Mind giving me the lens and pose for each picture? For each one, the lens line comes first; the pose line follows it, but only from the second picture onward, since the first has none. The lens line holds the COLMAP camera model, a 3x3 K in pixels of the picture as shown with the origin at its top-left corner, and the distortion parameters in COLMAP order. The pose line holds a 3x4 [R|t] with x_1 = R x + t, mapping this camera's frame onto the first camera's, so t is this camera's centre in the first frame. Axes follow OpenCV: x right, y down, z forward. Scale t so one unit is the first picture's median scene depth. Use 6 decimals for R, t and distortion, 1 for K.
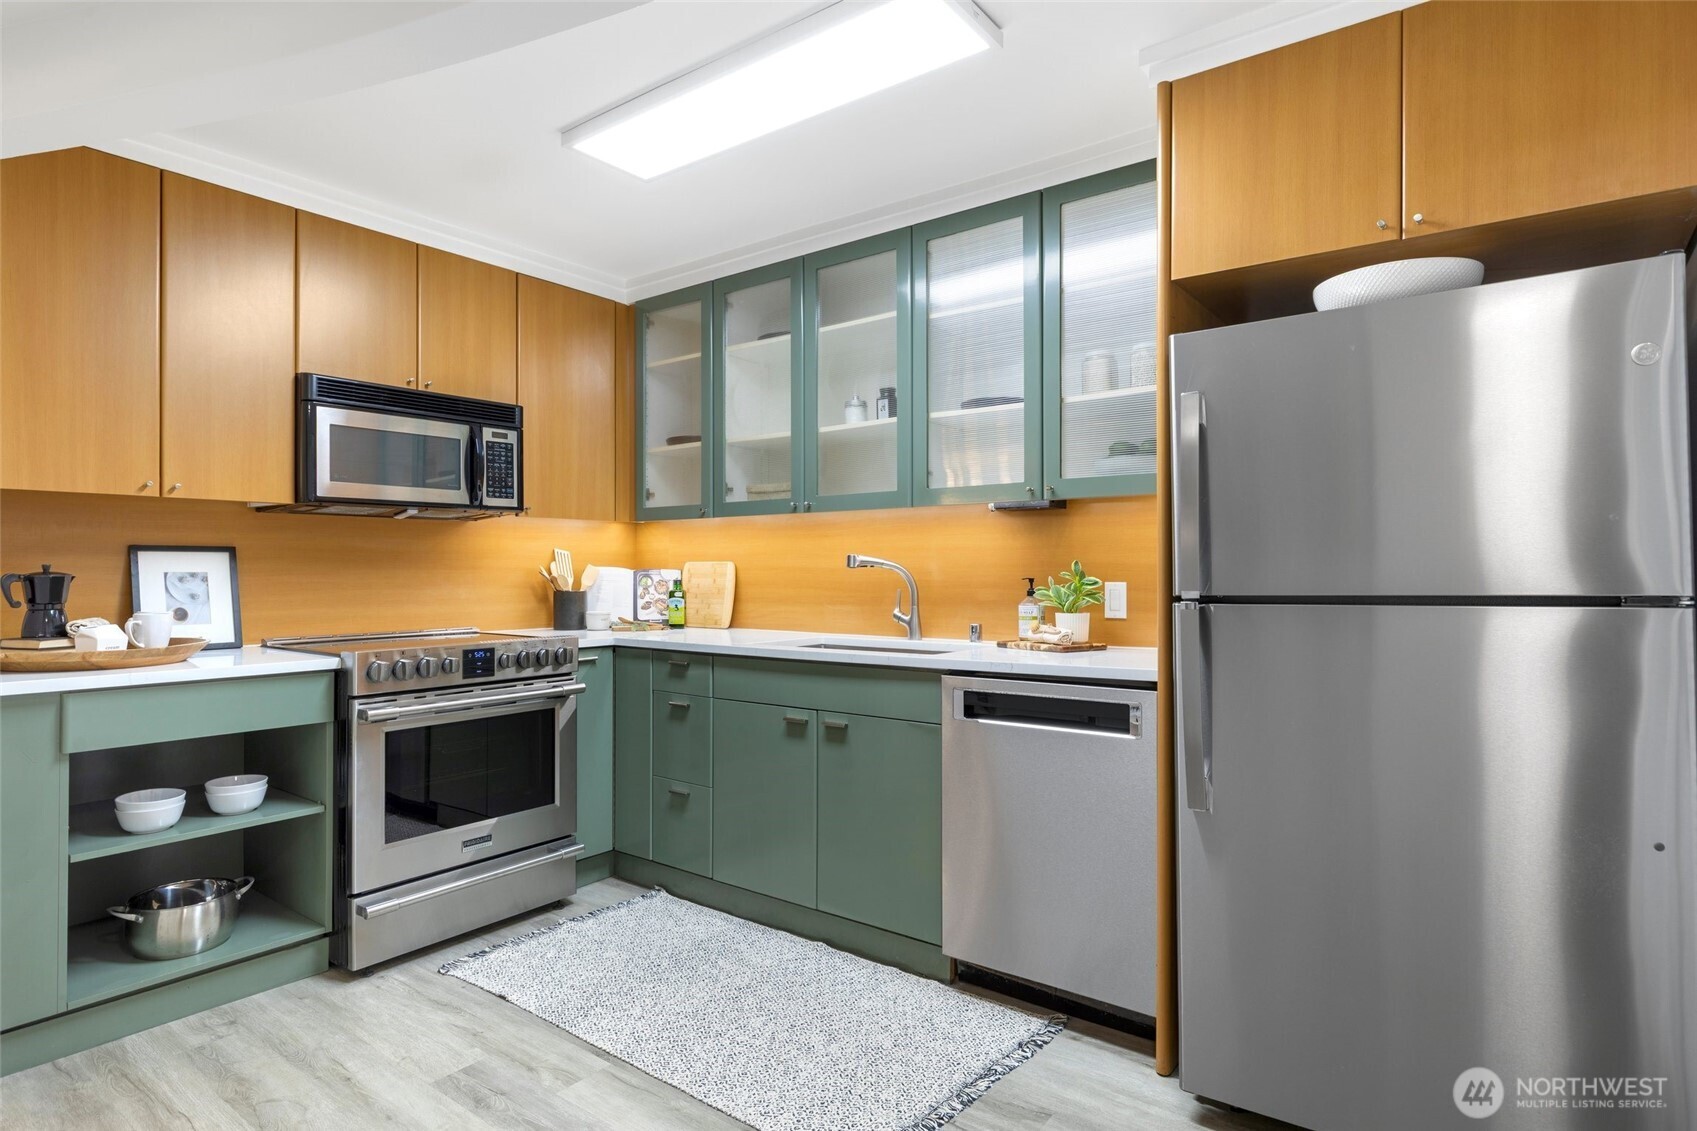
lens RADIAL K [[906.9, 0, 849.6], [0, 906.9, 561.6], [0, 0, 1]] dist [-0.000864, -0.000034]
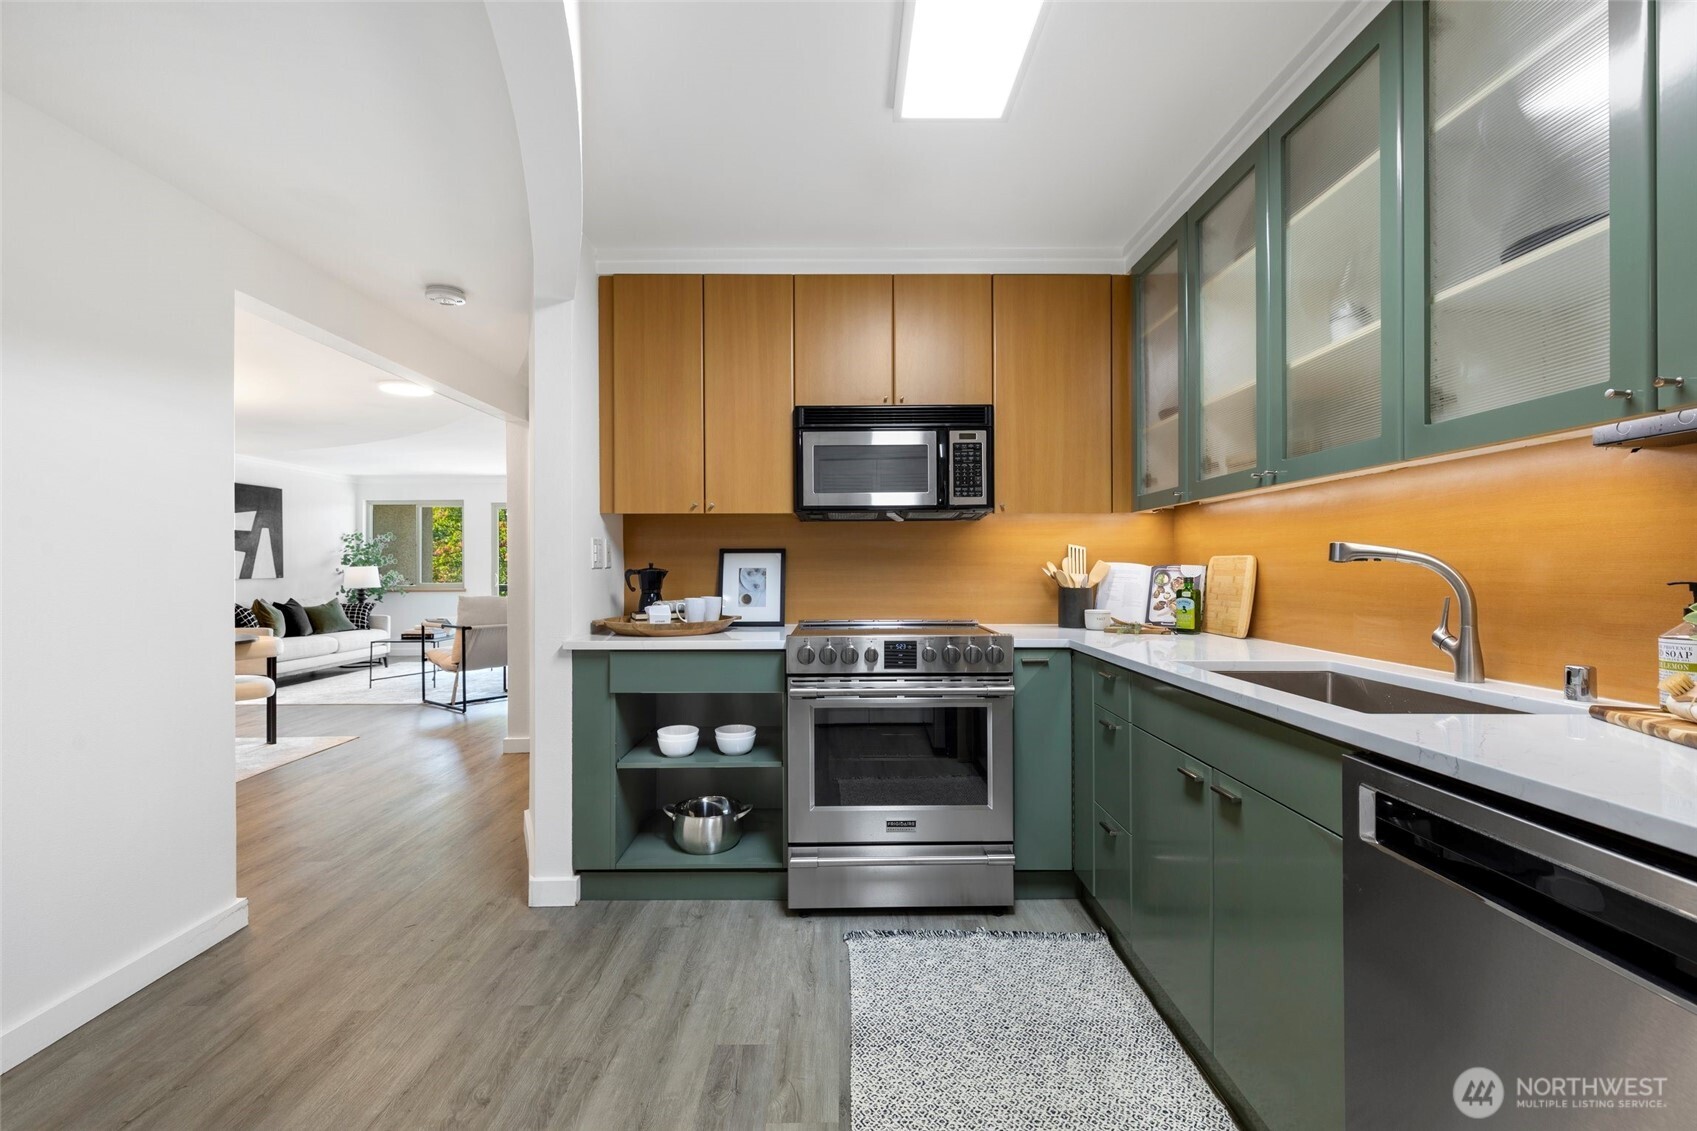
lens RADIAL K [[759.1, 0, 847.1], [0, 759.1, 562.6], [0, 0, 1]] dist [0.005672, -0.001102]
pose [[0.610371, -0.005278, -0.792098, 0.249954], [0.008927, 0.999960, 0.000216, 0.004376], [0.792065, -0.007203, 0.610394, 0.414334]]
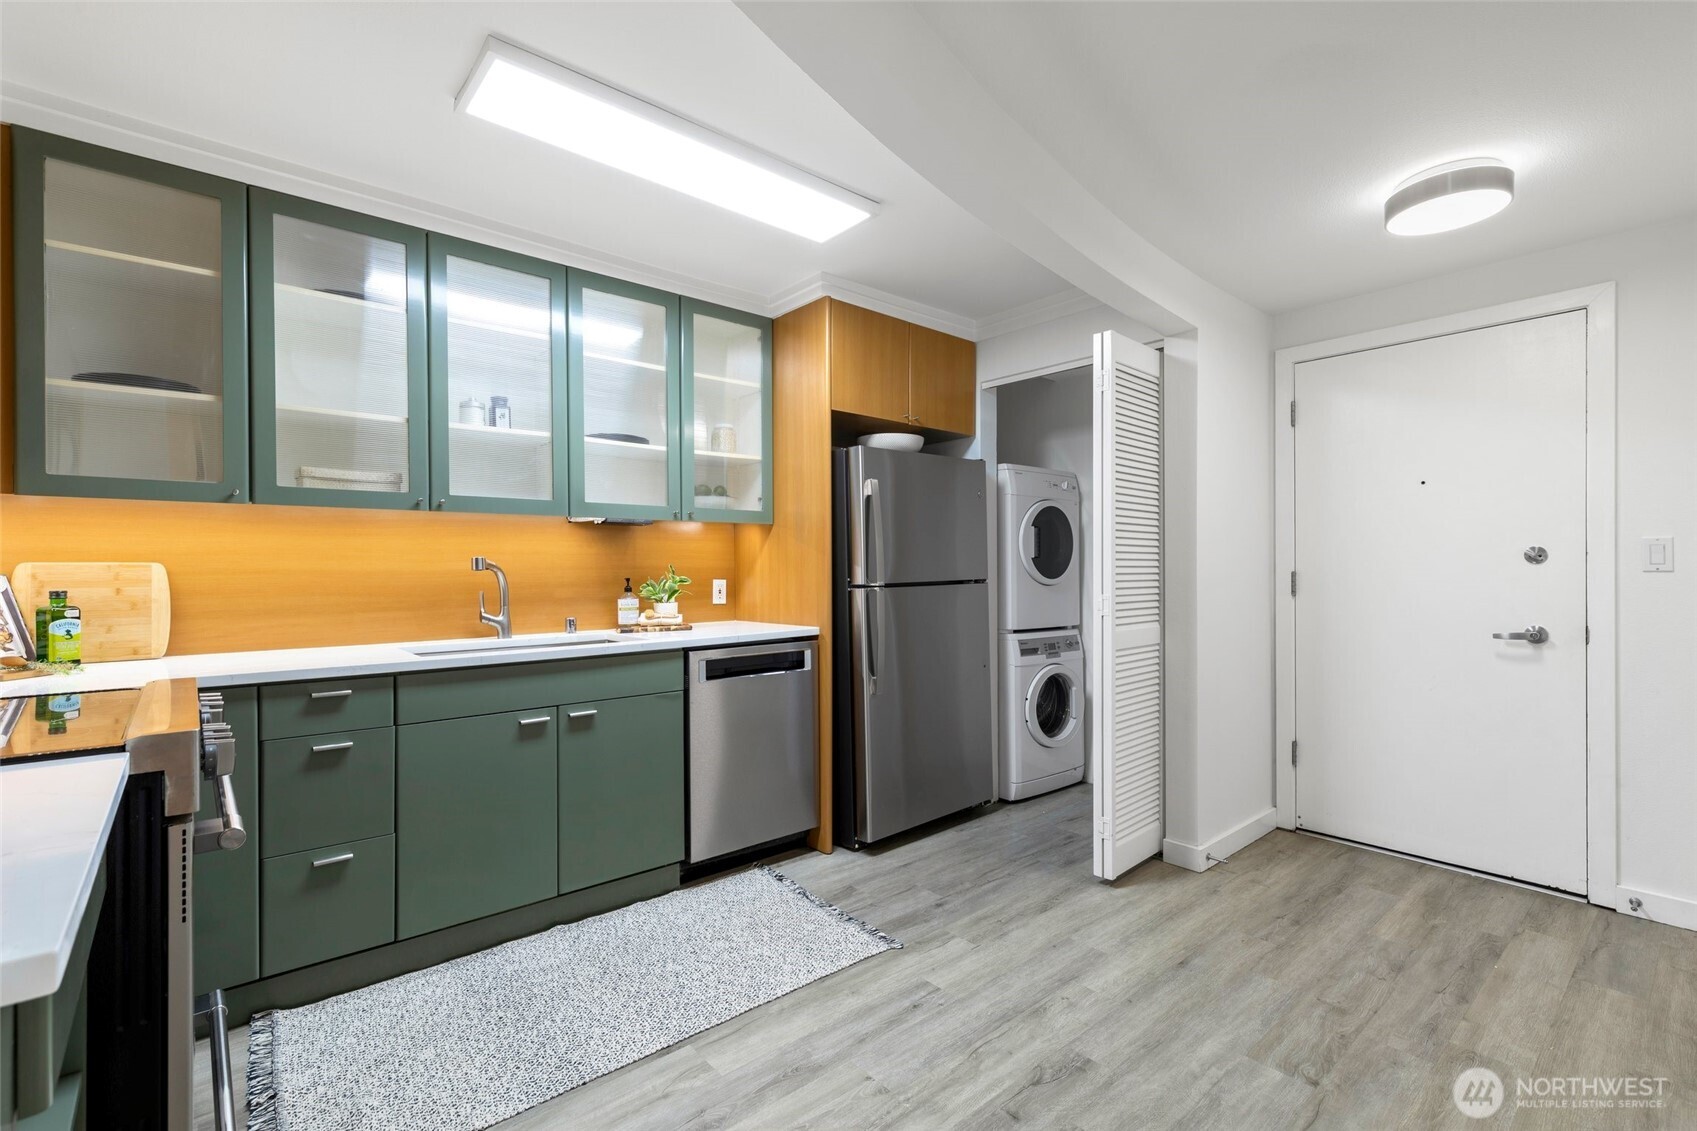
lens RADIAL K [[755.4, 0, 845.3], [0, 755.4, 568.7], [0, 0, 1]] dist [0.004739, -0.000289]
pose [[0.213265, 0.000581, 0.976994, -0.803550], [-0.003865, 0.999992, 0.000249, 0.003365], [-0.976987, -0.003829, 0.213266, 0.477778]]
